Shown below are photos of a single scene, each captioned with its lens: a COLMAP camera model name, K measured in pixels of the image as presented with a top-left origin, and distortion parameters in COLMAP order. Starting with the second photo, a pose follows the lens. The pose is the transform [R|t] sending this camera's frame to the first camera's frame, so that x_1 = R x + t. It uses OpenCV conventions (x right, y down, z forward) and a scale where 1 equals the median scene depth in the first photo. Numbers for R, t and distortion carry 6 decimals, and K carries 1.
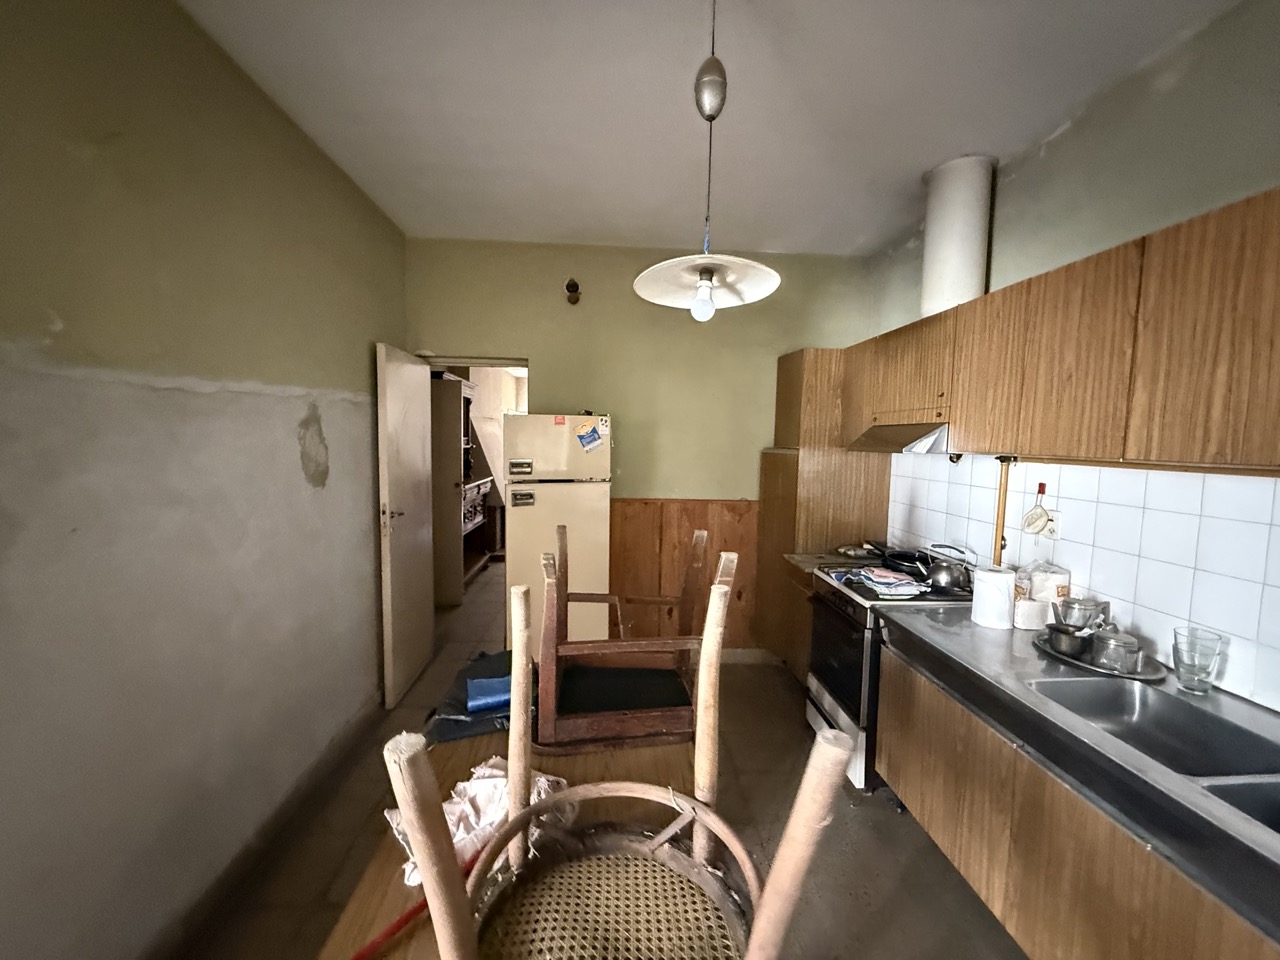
lens RADIAL K [[510.5, 0, 638.9], [0, 510.5, 476.6], [0, 0, 1]] dist [-0.000948, 0.001087]
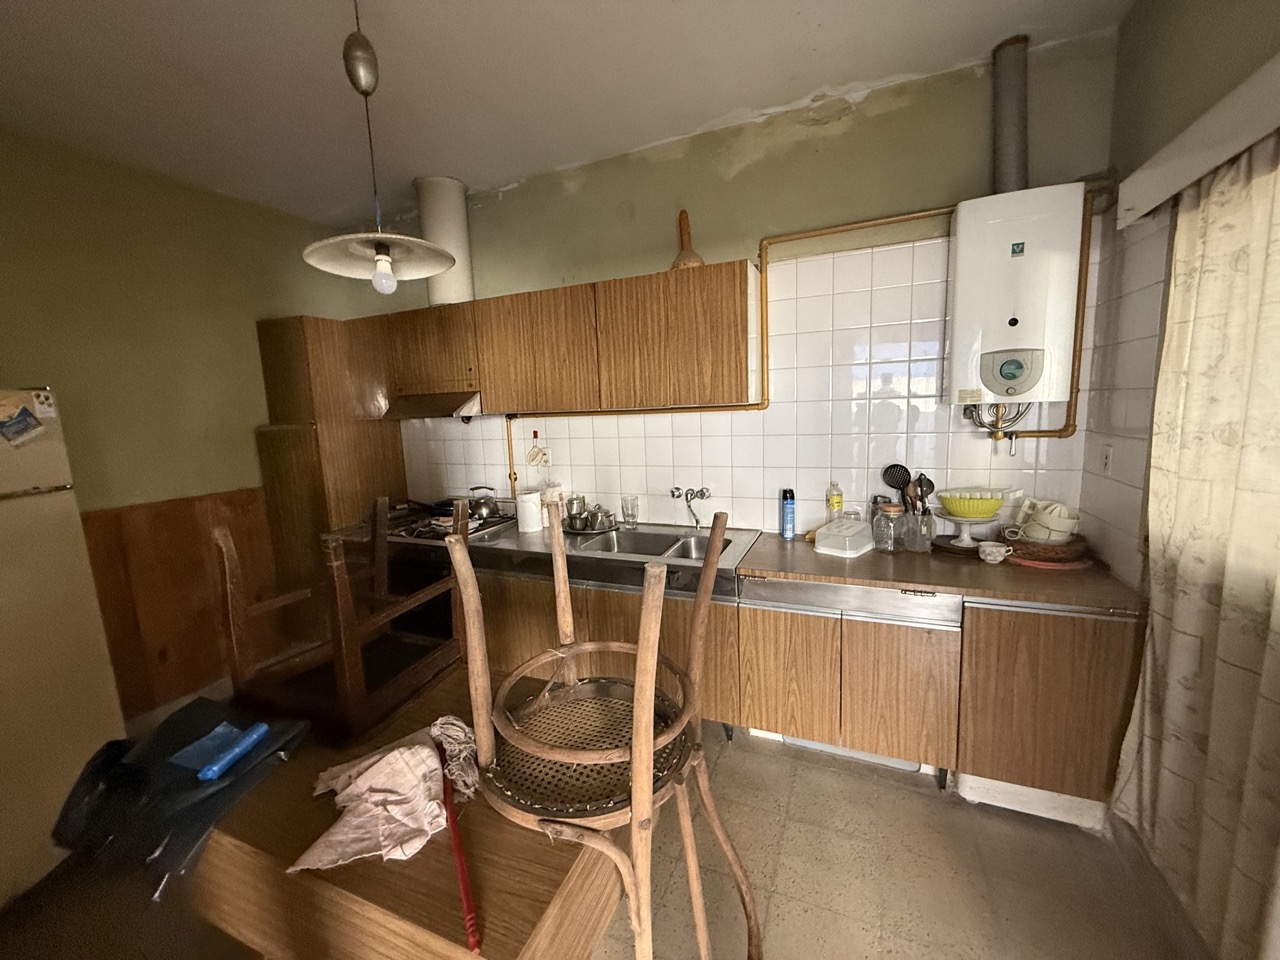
lens RADIAL K [[510.5, 0, 638.9], [0, 510.5, 476.6], [0, 0, 1]] dist [-0.000948, 0.001087]
pose [[0.451753, -0.160419, 0.877602, -0.401225], [0.117098, 0.985853, 0.119929, 0.000929], [-0.884425, 0.048587, 0.464147, 0.044367]]
